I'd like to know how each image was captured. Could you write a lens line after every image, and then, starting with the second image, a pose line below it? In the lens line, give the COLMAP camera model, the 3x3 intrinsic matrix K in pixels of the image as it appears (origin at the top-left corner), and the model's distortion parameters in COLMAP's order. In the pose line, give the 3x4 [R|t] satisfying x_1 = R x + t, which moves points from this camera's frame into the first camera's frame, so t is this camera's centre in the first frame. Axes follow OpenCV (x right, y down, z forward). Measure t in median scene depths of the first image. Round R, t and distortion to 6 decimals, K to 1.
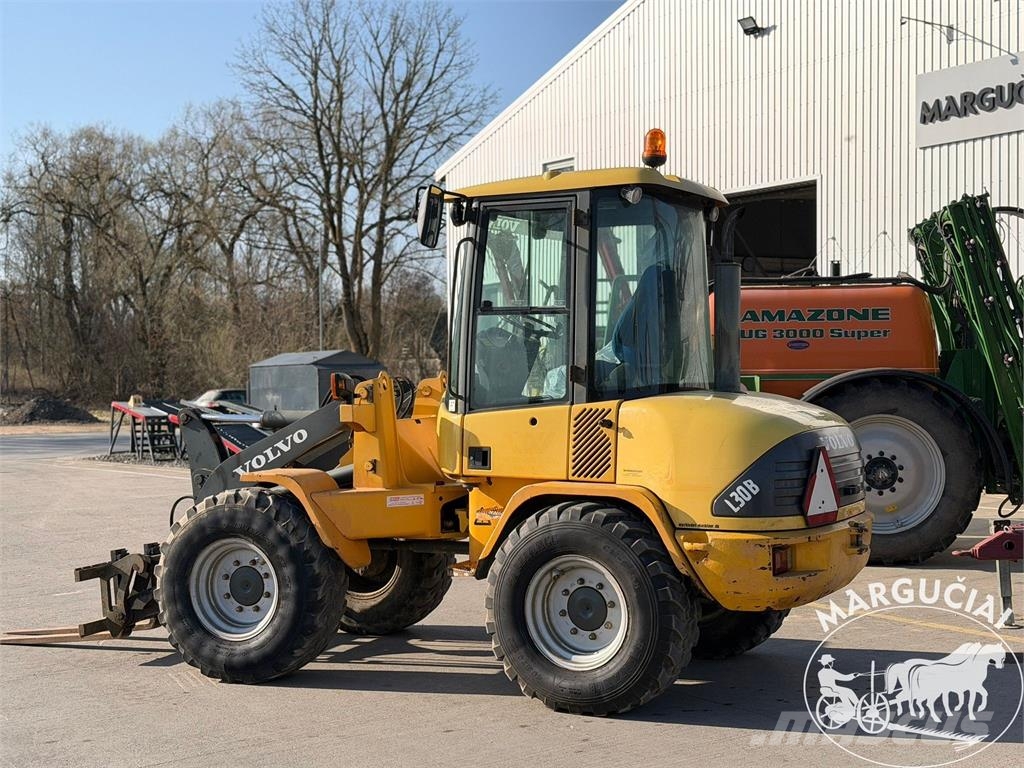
lens RADIAL K [[1428.3, 0, 512.0], [0, 1428.3, 384.0], [0, 0, 1]] dist [0.139143, -0.093534]
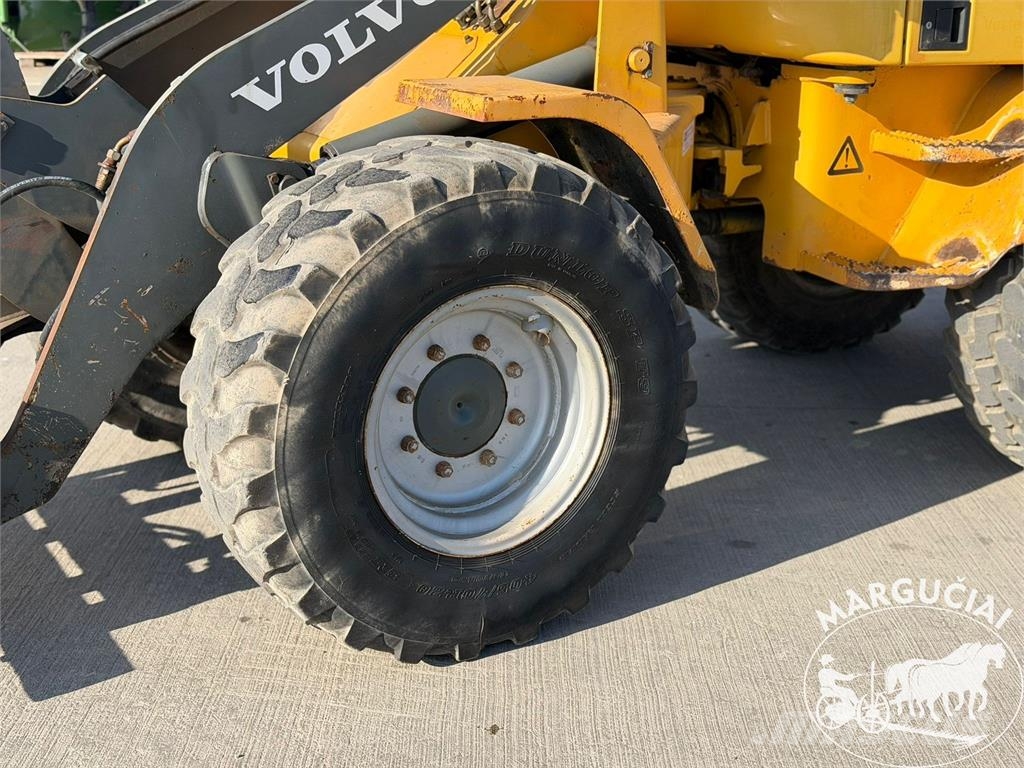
lens RADIAL K [[1425.5, 0, 504.7], [0, 1425.5, 388.4], [0, 0, 1]] dist [0.158374, -0.098384]
pose [[0.607461, -0.220400, 0.763161, -0.472829], [-0.010069, 0.958524, 0.284836, 0.031854], [-0.794286, -0.180711, 0.580046, 0.803646]]
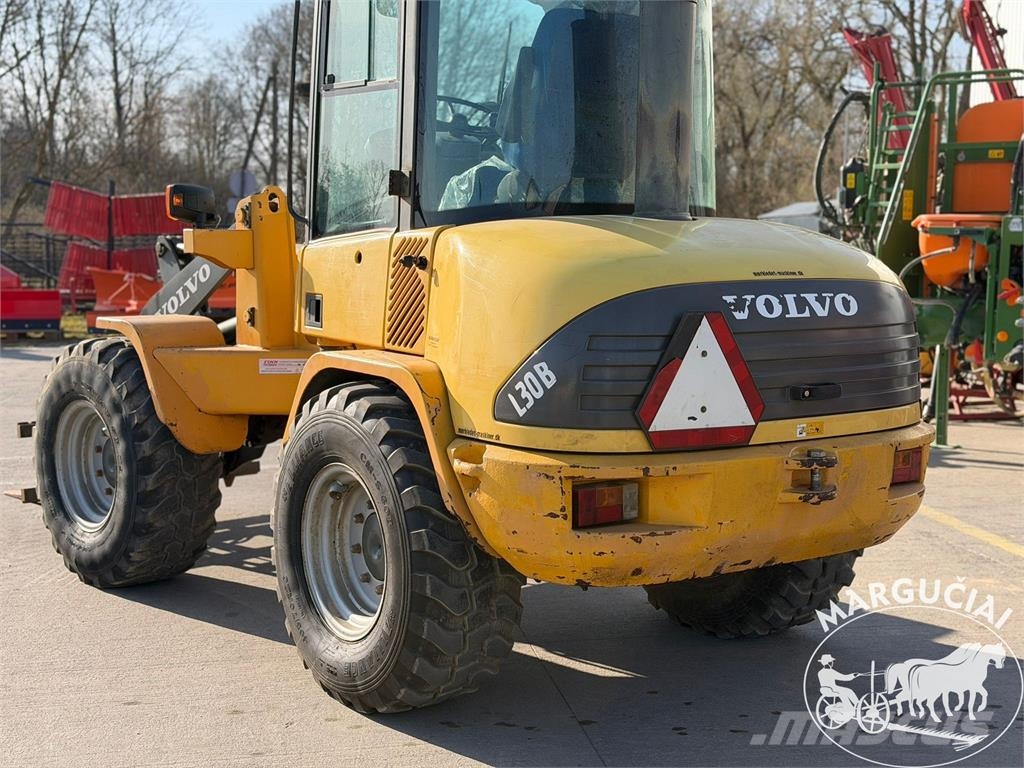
lens RADIAL K [[1425.5, 0, 504.7], [0, 1425.5, 388.4], [0, 0, 1]] dist [0.158374, -0.098384]
pose [[0.896576, 0.066055, -0.437937, 0.352759], [-0.021936, 0.994225, 0.105053, 0.014803], [0.442347, -0.084581, 0.892847, 0.416527]]
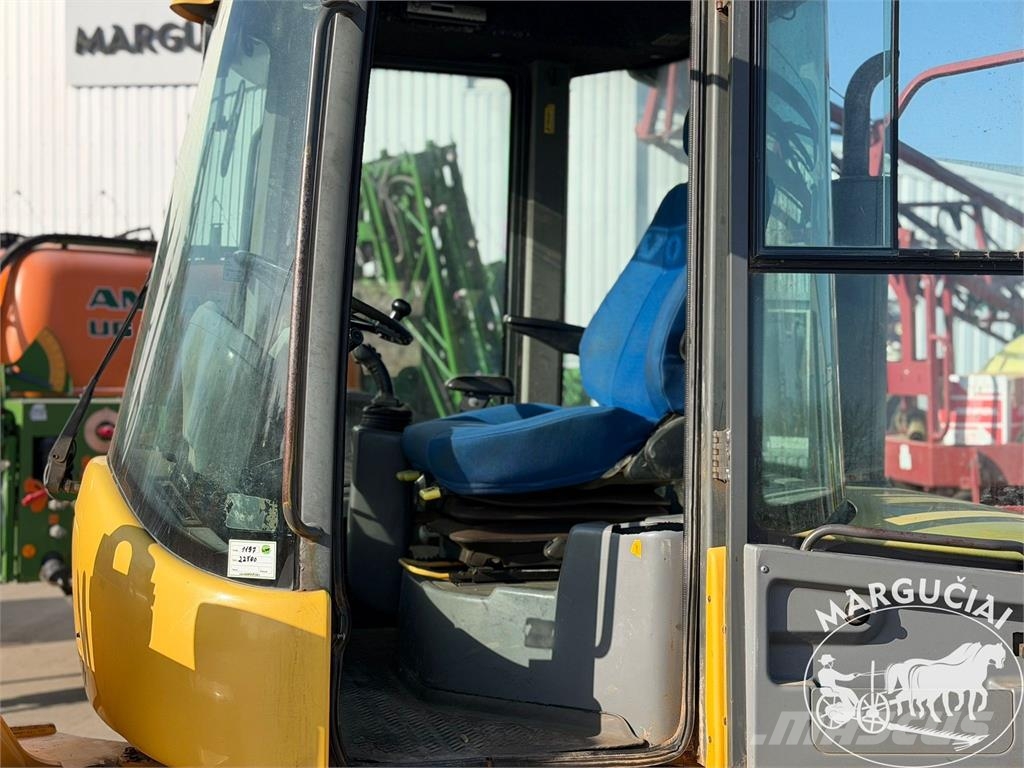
lens RADIAL K [[1425.5, 0, 504.7], [0, 1425.5, 388.4], [0, 0, 1]] dist [0.158374, -0.098384]
pose [[0.720102, 0.004665, 0.693853, -0.214957], [-0.009945, 0.999944, 0.003597, -0.022752], [-0.693797, -0.009490, 0.720108, 0.746094]]
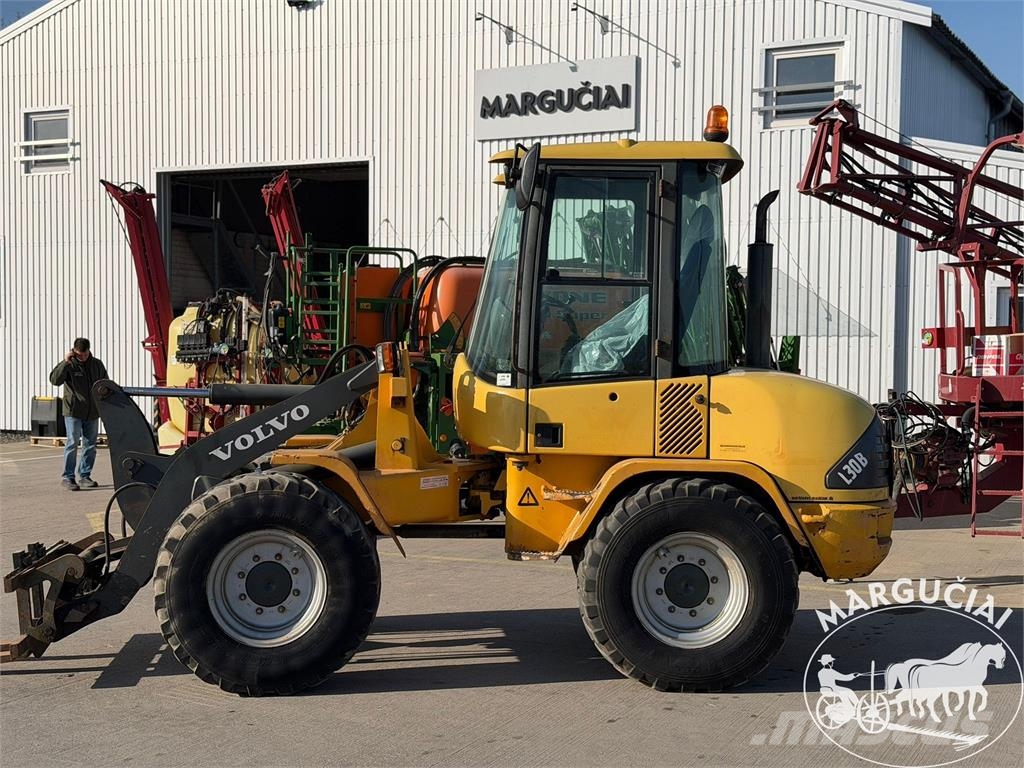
lens RADIAL K [[1425.5, 0, 504.7], [0, 1425.5, 388.4], [0, 0, 1]] dist [0.158374, -0.098384]
pose [[0.884107, 0.006460, 0.467240, -0.480505], [-0.014353, 0.999808, 0.013335, 0.008385], [-0.467065, -0.018496, 0.884030, 0.171634]]
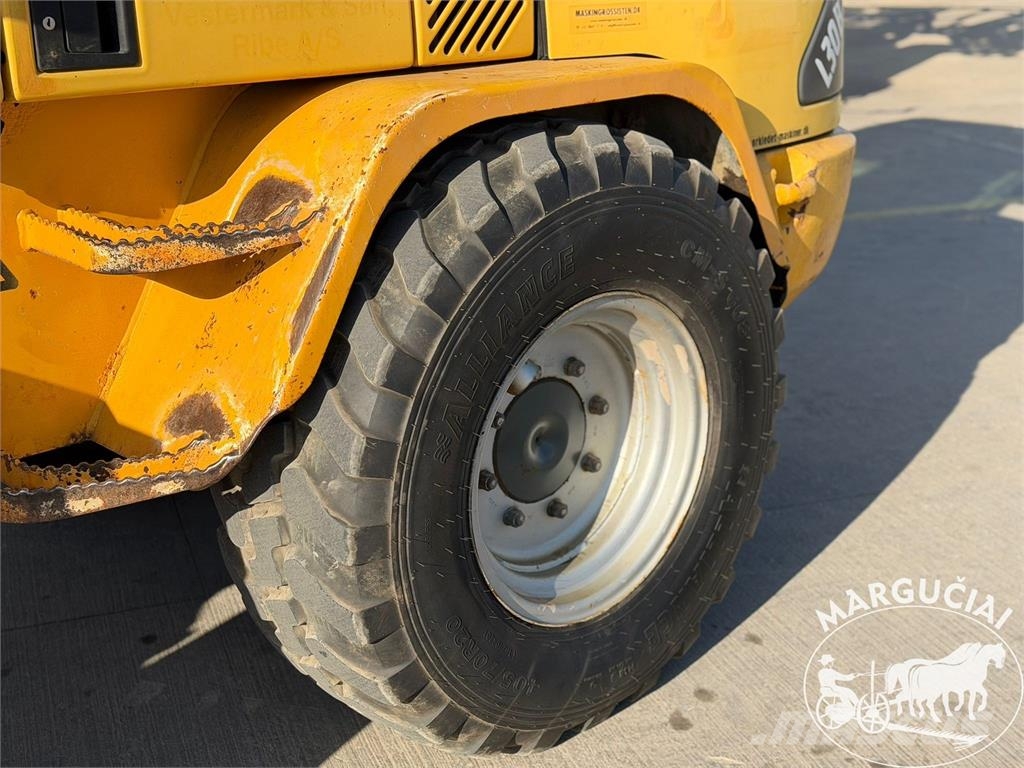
lens RADIAL K [[1428.3, 0, 512.0], [0, 1428.3, 384.0], [0, 0, 1]] dist [0.139143, -0.093534]
pose [[0.302168, -0.305446, 0.902994, -0.233369], [0.016651, 0.948821, 0.315376, 0.033423], [-0.953109, -0.080261, 0.291789, 0.836066]]
